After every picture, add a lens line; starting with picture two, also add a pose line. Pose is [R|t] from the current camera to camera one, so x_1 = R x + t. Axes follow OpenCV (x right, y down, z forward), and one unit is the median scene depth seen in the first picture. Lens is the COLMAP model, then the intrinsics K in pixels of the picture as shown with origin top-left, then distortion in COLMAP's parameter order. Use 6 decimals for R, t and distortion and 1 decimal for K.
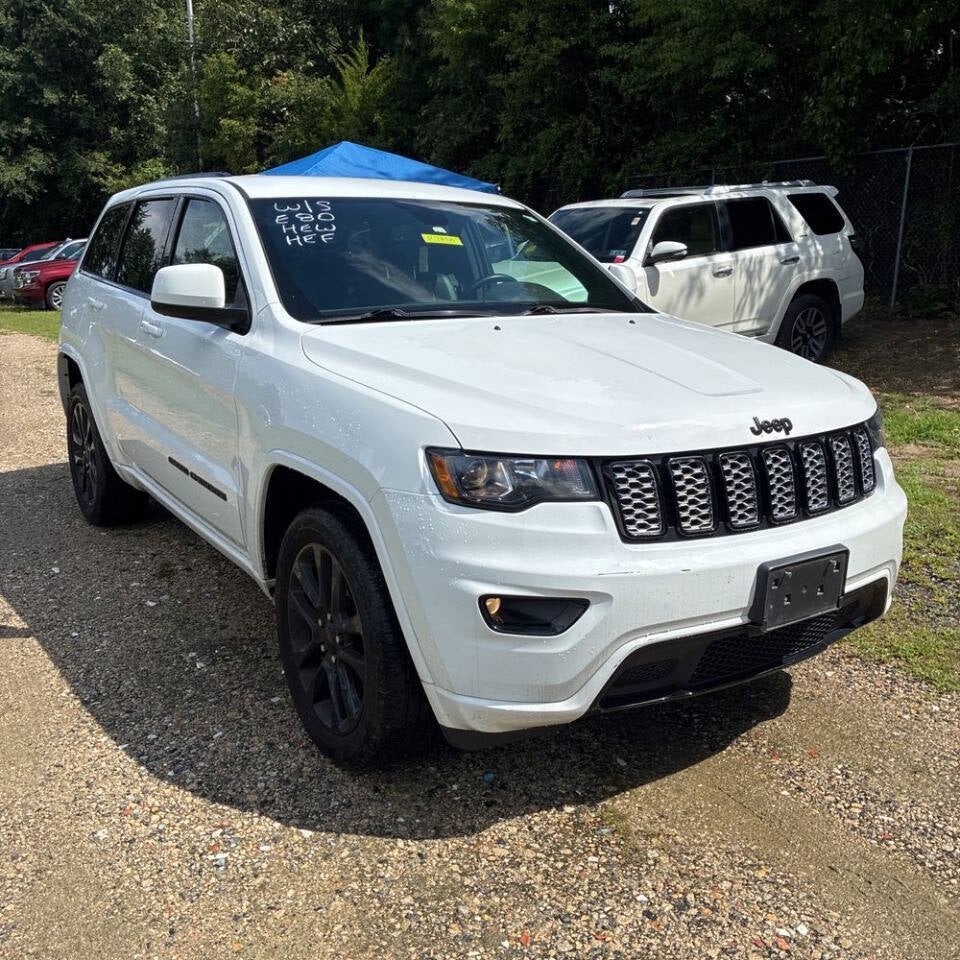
lens RADIAL K [[966.8, 0, 476.3], [0, 966.8, 474.6], [0, 0, 1]] dist [0.032638, 0.000000]
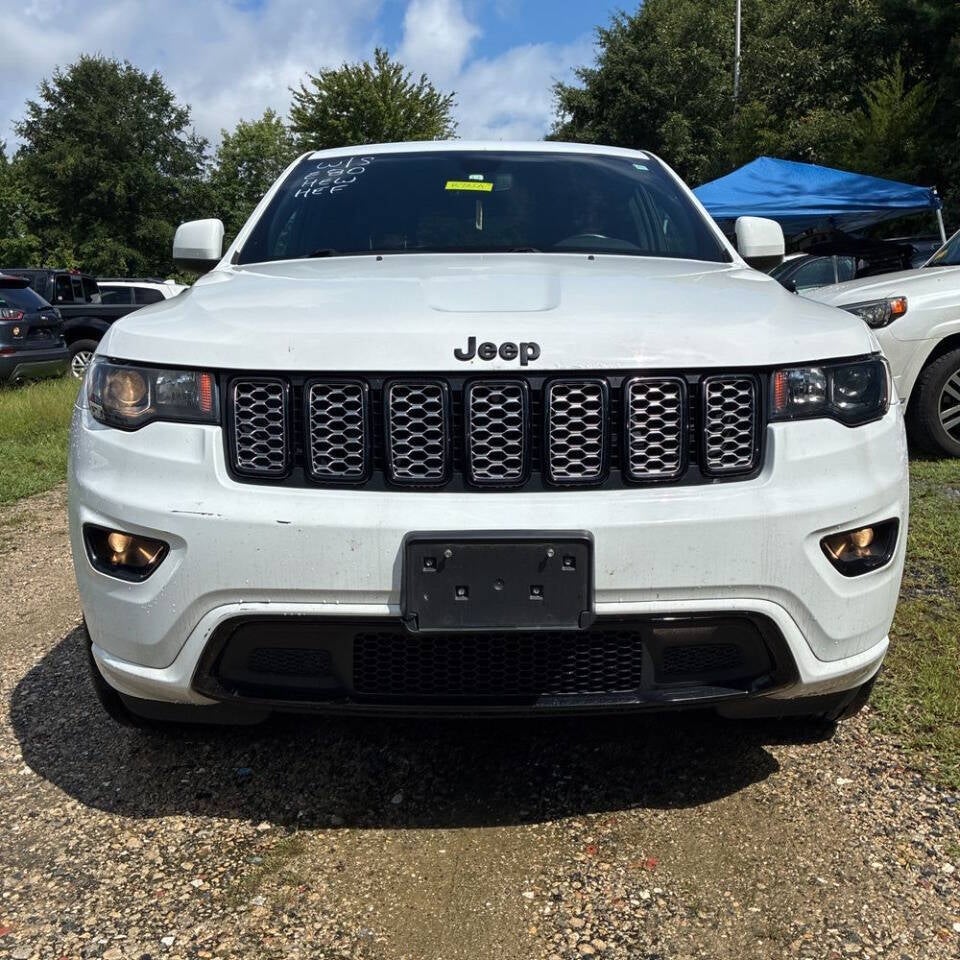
lens RADIAL K [[966.8, 0, 487.0], [0, 966.8, 478.2], [0, 0, 1]] dist [0.032638, 0.000000]
pose [[0.844778, 0.078690, -0.529299, 0.668717], [-0.107979, 0.993849, -0.024584, 0.059488], [0.524109, 0.077921, 0.848079, 0.400735]]
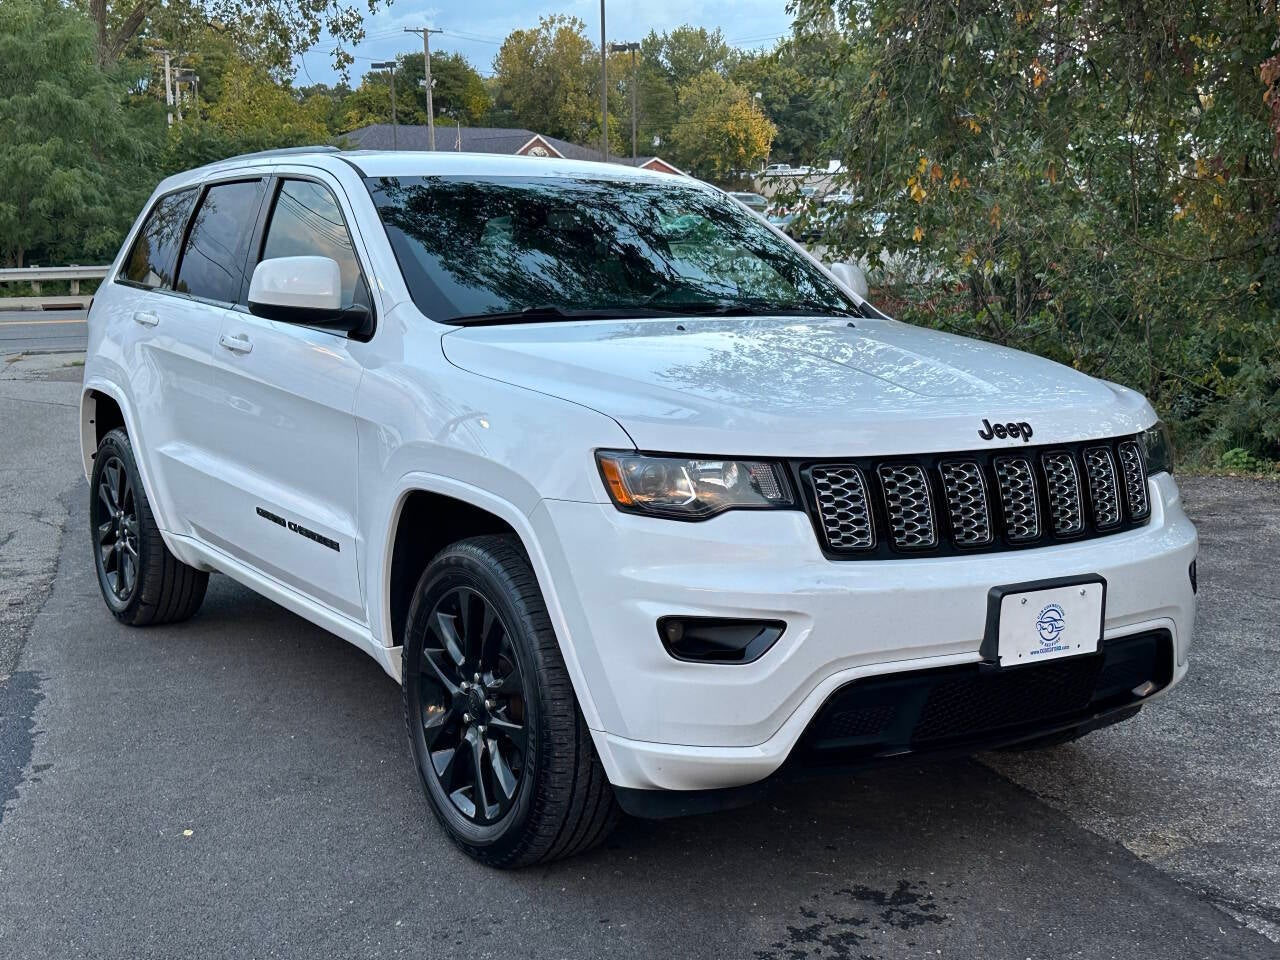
lens RADIAL K [[1585.5, 0, 640.4], [0, 1585.5, 479.6], [0, 0, 1]] dist [0.116225, 0.000000]
pose [[0.999851, -0.005107, -0.016516, 0.010451], [0.003445, 0.995067, -0.099141, 0.126400], [0.016940, 0.099069, 0.994936, -0.369472]]
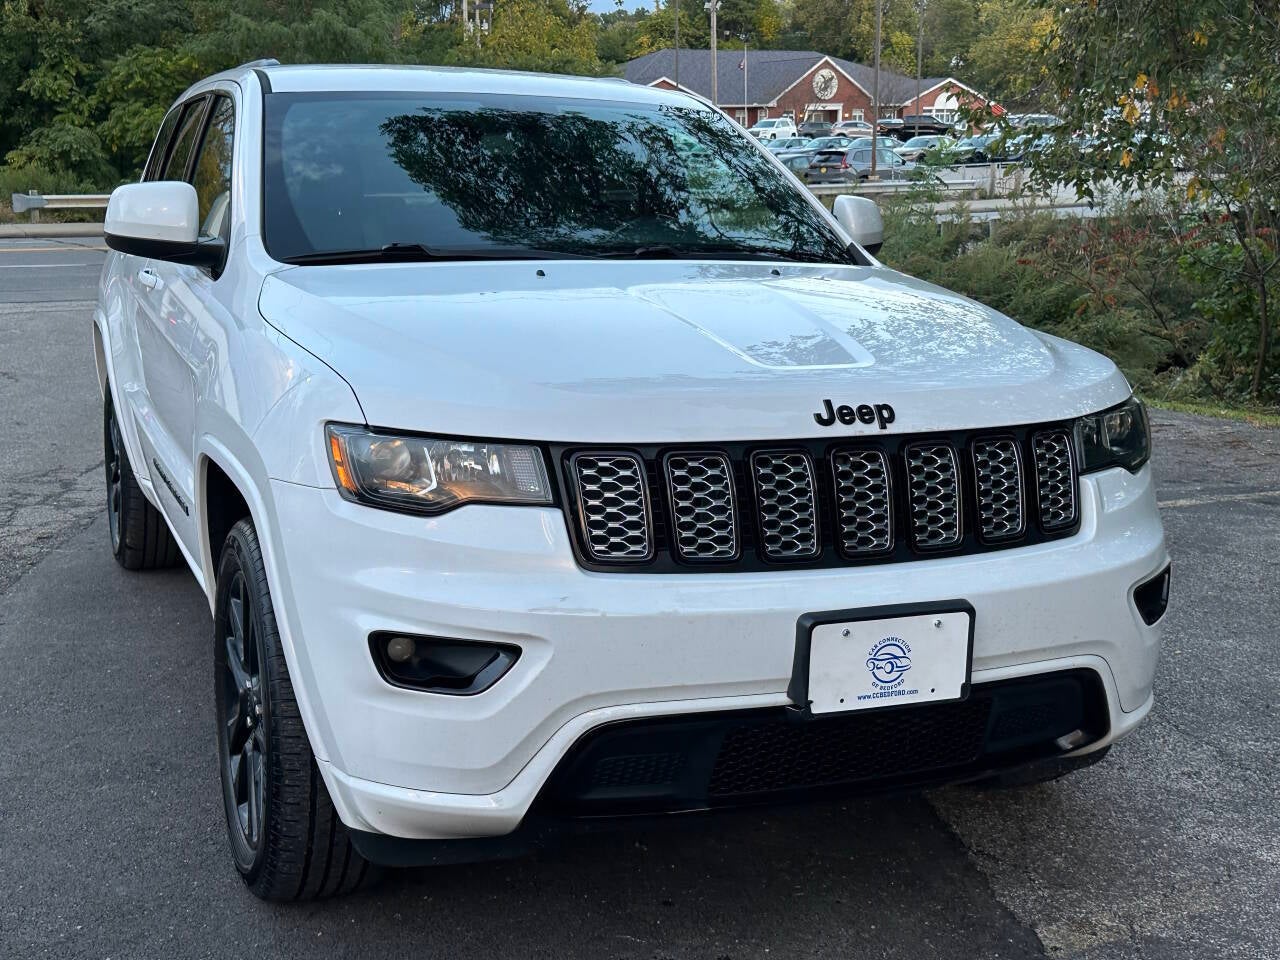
lens RADIAL K [[1585.5, 0, 626.9], [0, 1585.5, 480.0], [0, 0, 1]] dist [0.116225, 0.000000]
pose [[0.979476, 0.037799, -0.197986, 0.363430], [-0.048603, 0.997566, -0.049991, 0.056246], [0.195614, 0.058588, 0.978929, -0.092918]]
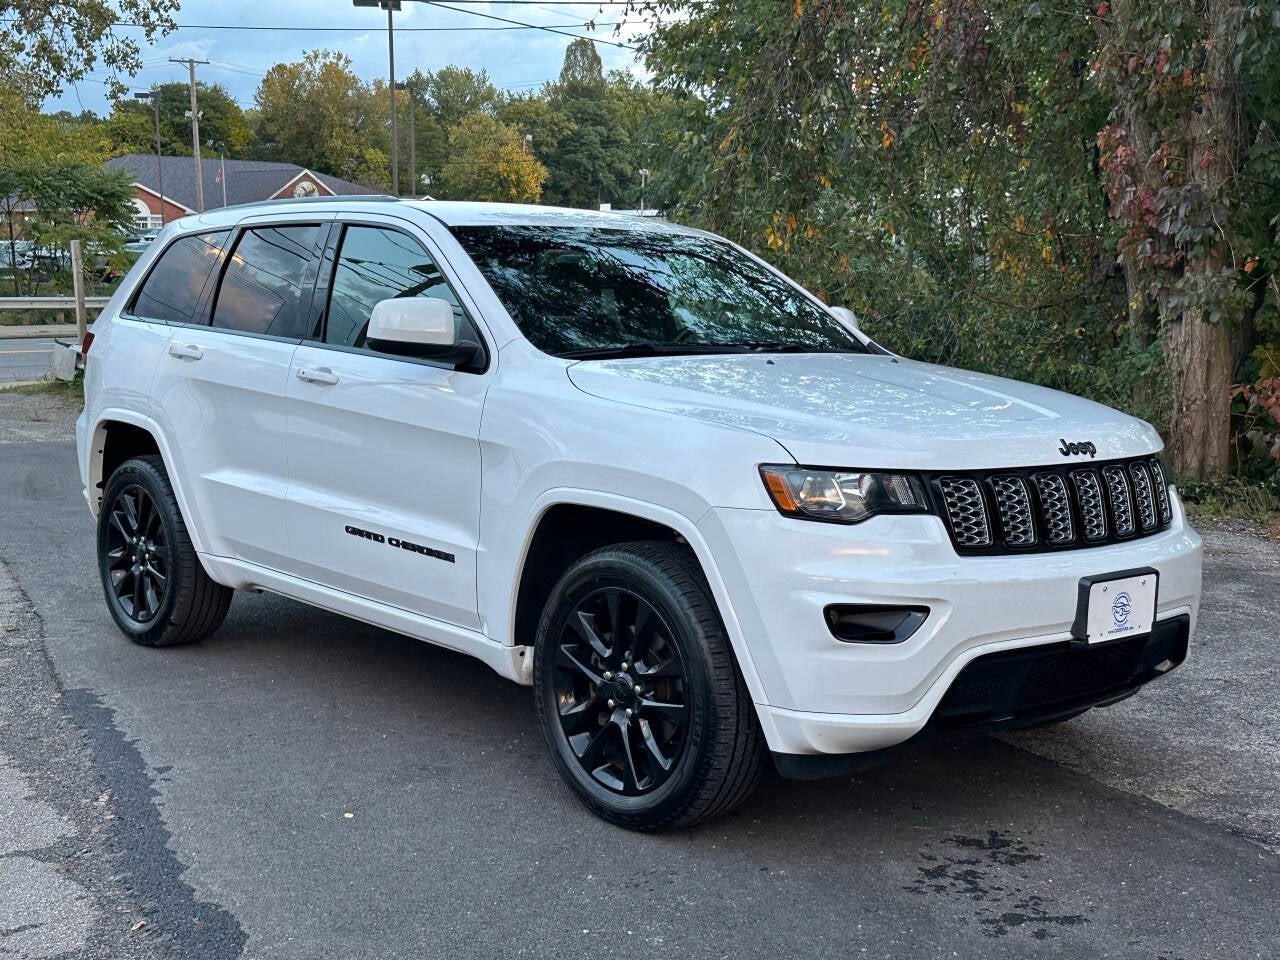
lens RADIAL K [[1585.5, 0, 643.4], [0, 1585.5, 478.9], [0, 0, 1]] dist [0.116225, 0.000000]
pose [[0.991344, -0.011265, 0.130807, -0.355676], [0.027327, 0.992196, -0.121658, 0.169029], [-0.128416, 0.124179, 0.983915, -0.565177]]
